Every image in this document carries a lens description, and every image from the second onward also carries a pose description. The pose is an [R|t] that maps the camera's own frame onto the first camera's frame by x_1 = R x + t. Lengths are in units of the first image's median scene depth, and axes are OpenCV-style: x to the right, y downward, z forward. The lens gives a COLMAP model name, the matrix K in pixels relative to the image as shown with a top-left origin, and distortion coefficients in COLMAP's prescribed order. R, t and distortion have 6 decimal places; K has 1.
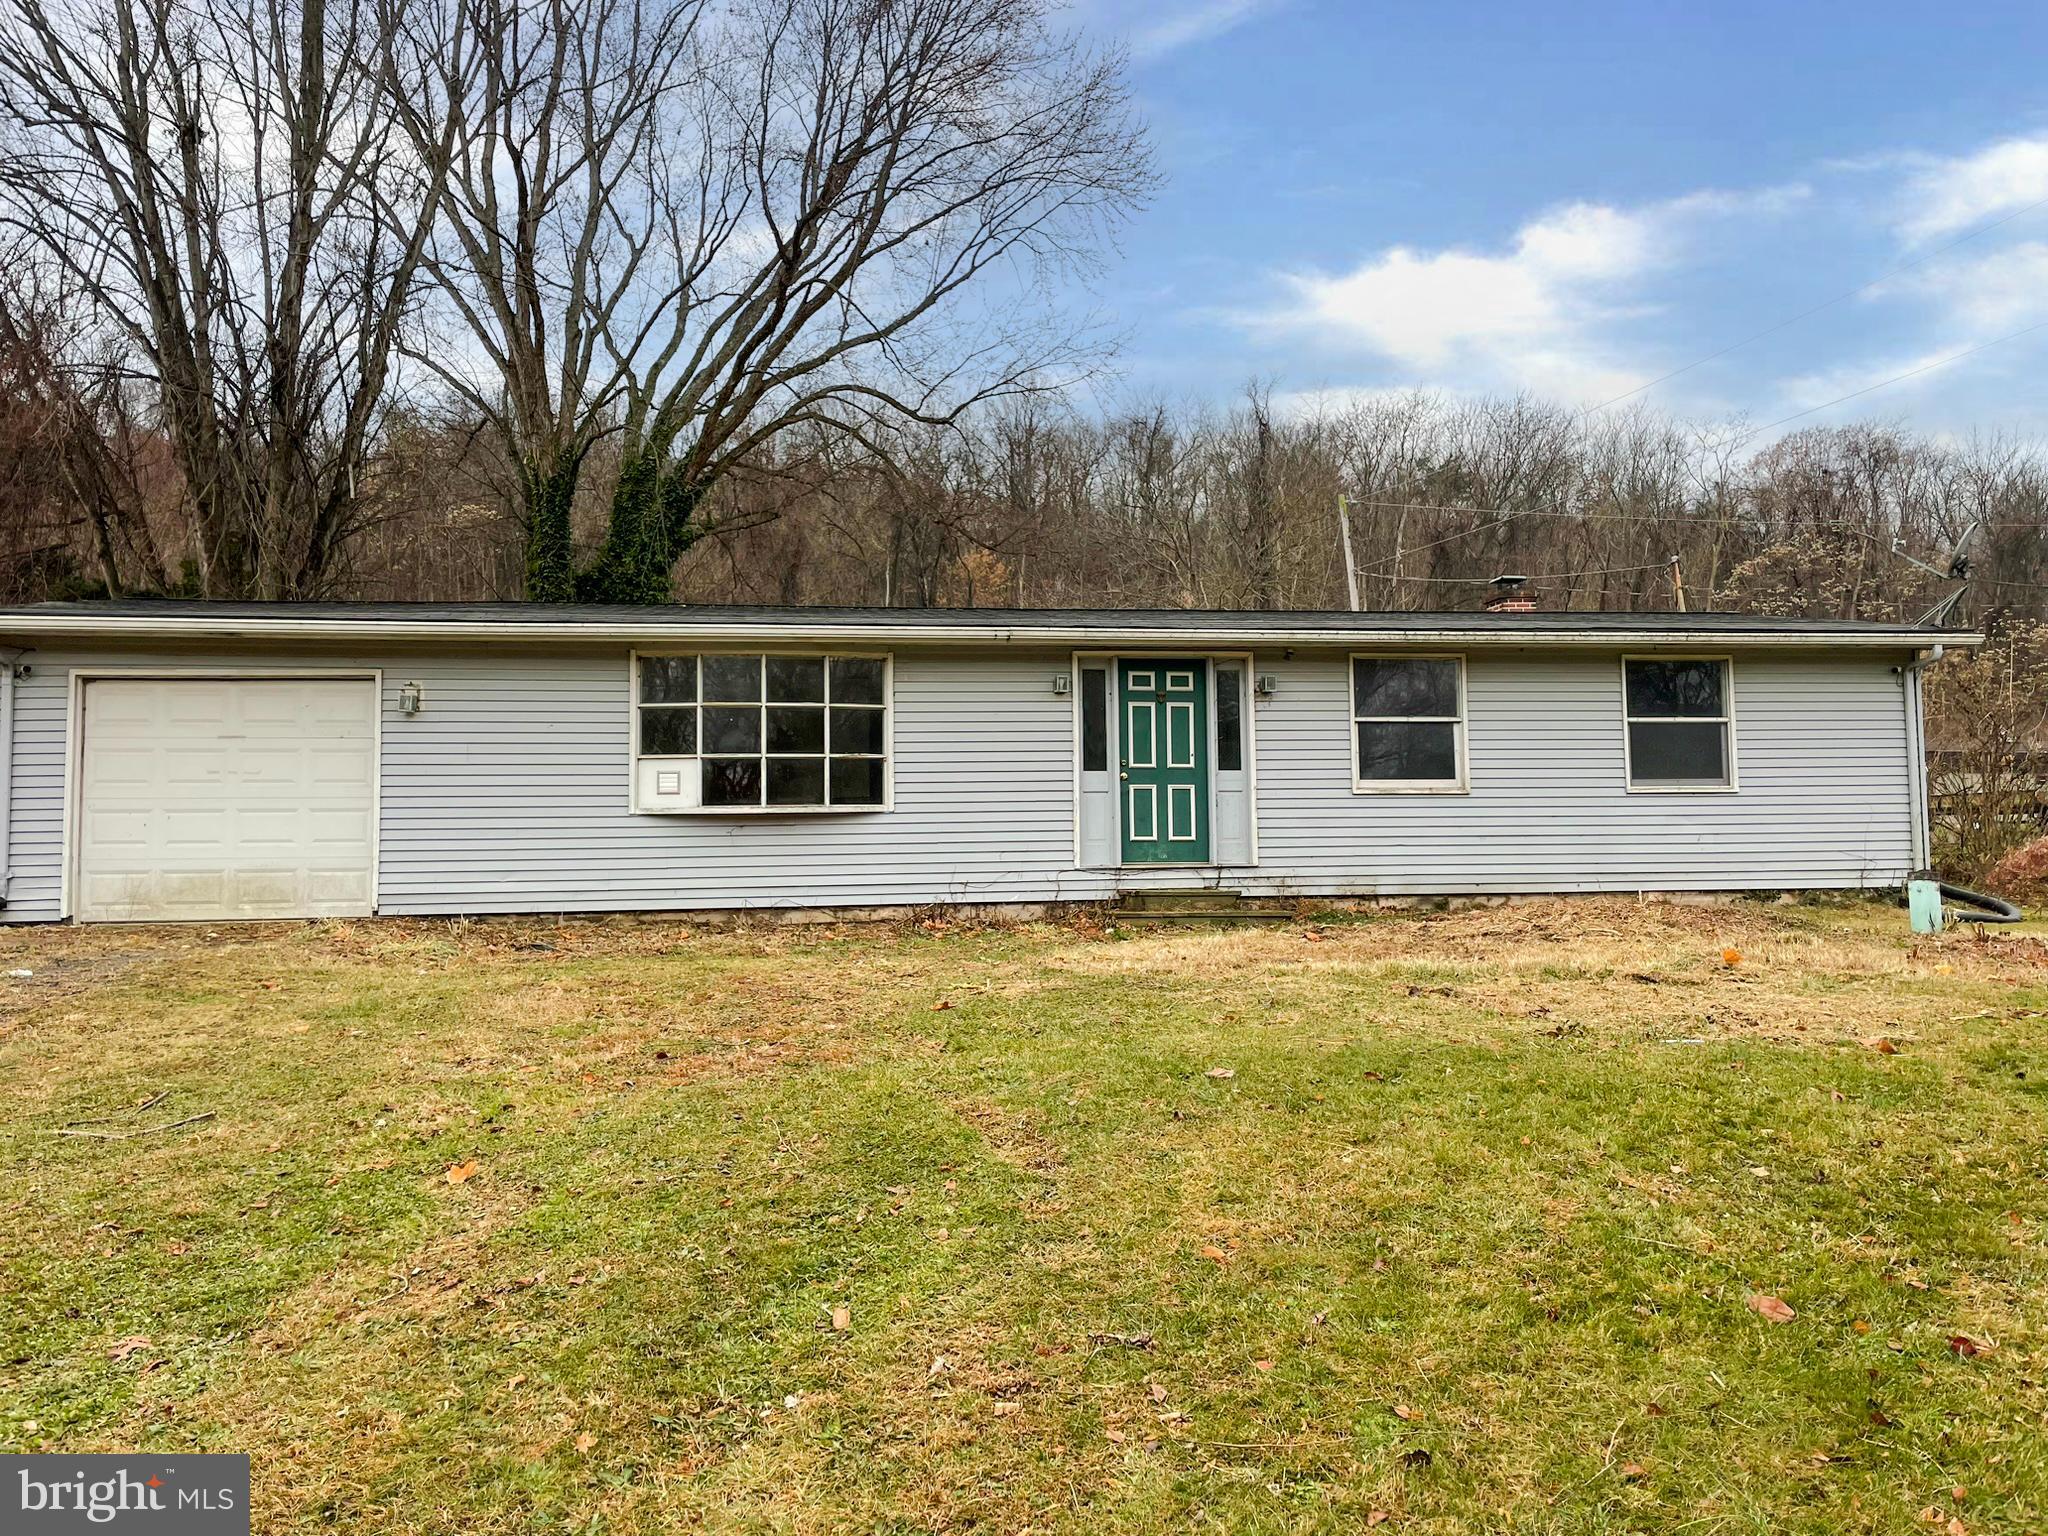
lens RADIAL K [[1551.2, 0, 1024.0], [0, 1551.2, 768.0], [0, 0, 1]] dist [0.089227, -0.128915]
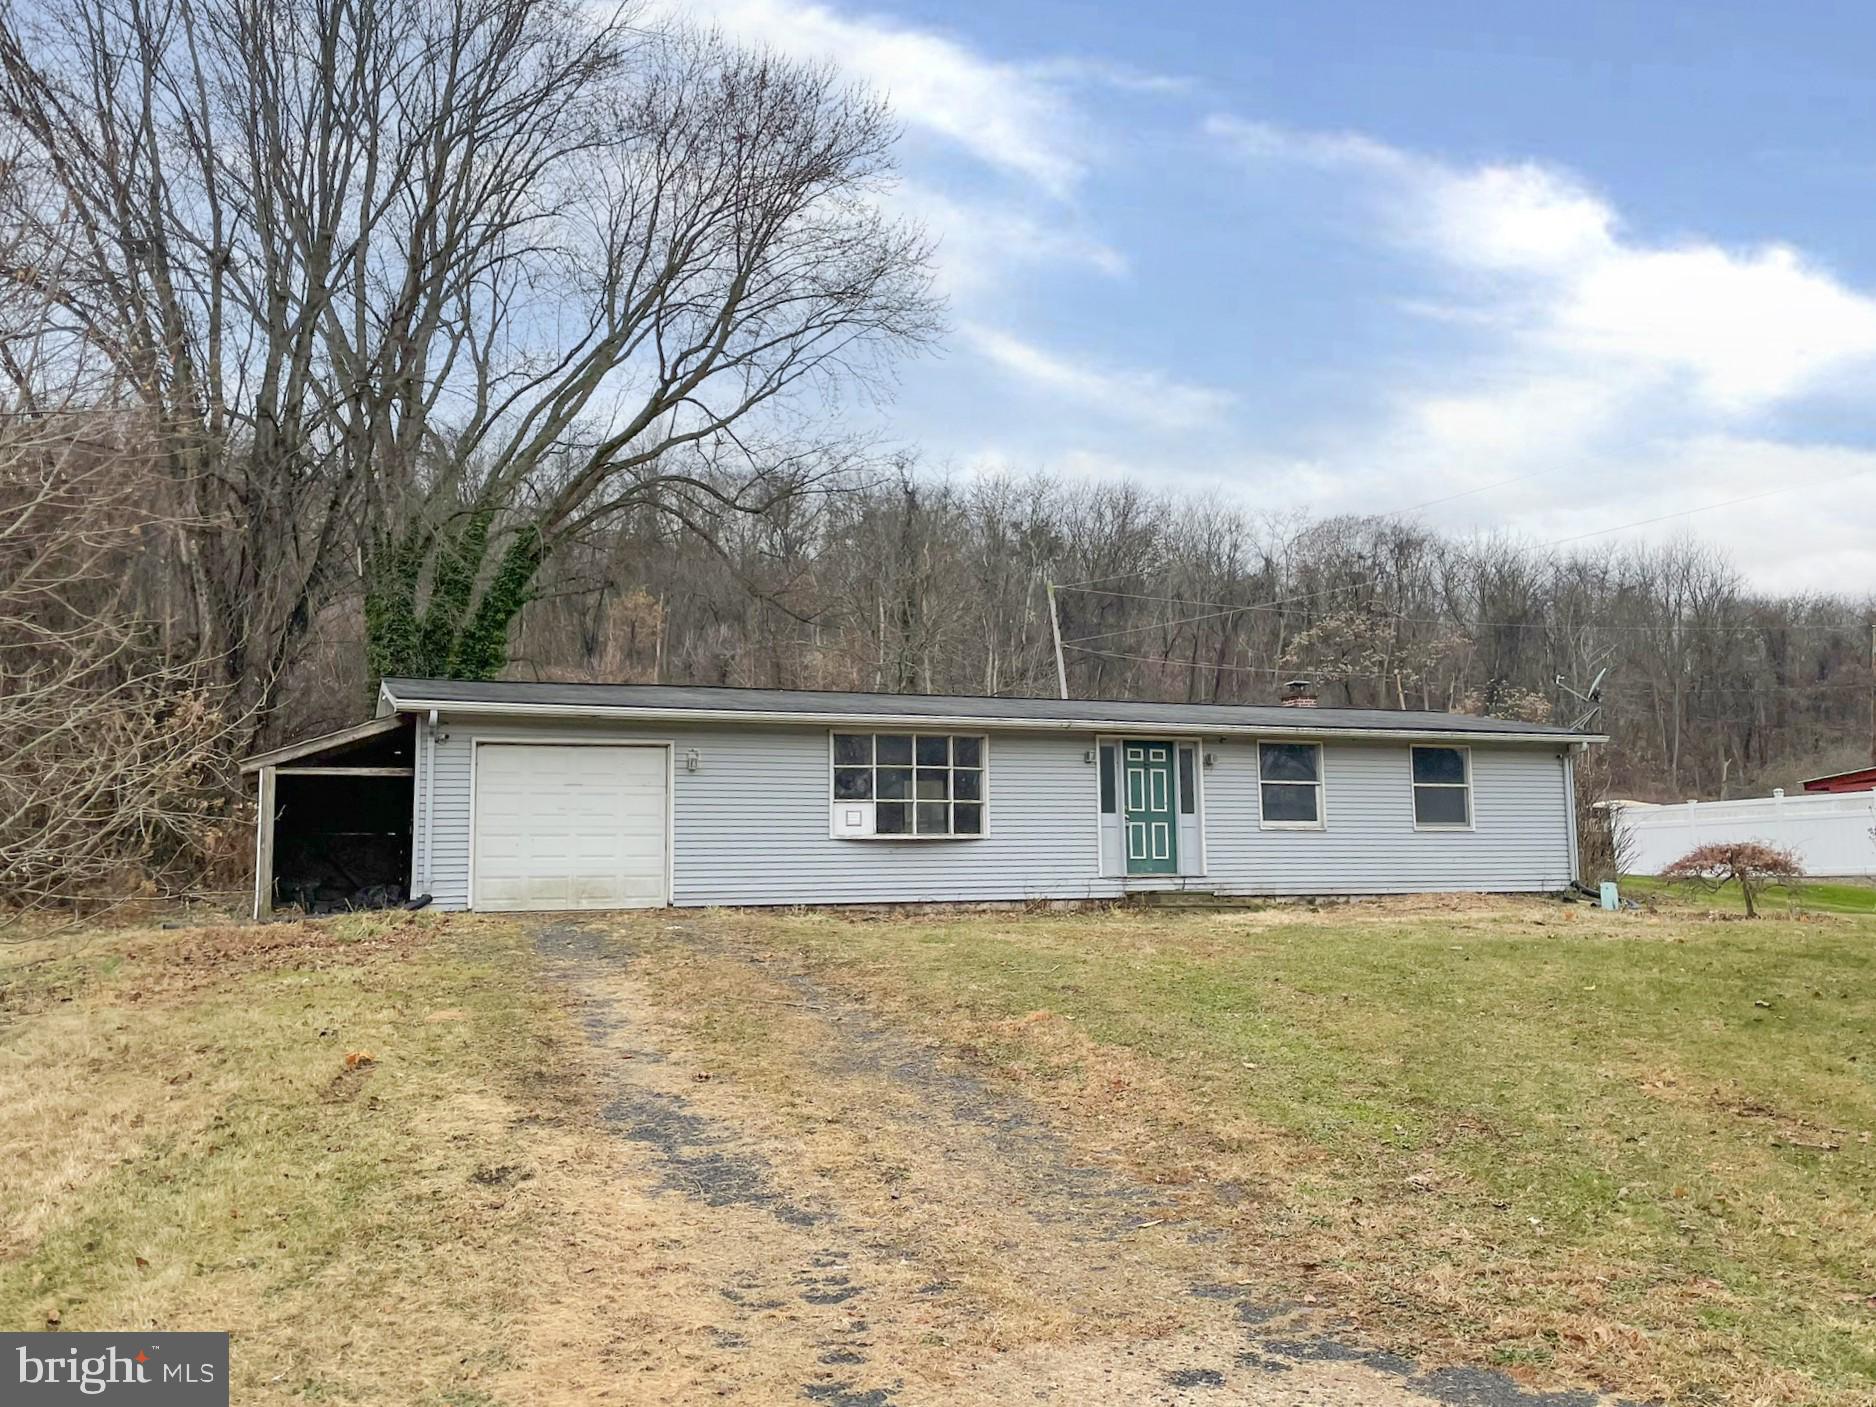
lens RADIAL K [[1600.1, 0, 938.0], [0, 1600.1, 703.5], [0, 0, 1]] dist [0.086045, -0.001521]
pose [[0.970919, 0.026608, 0.237924, -0.493018], [-0.011910, 0.997942, -0.063000, -0.004354], [-0.239111, 0.058334, 0.969239, -0.495049]]
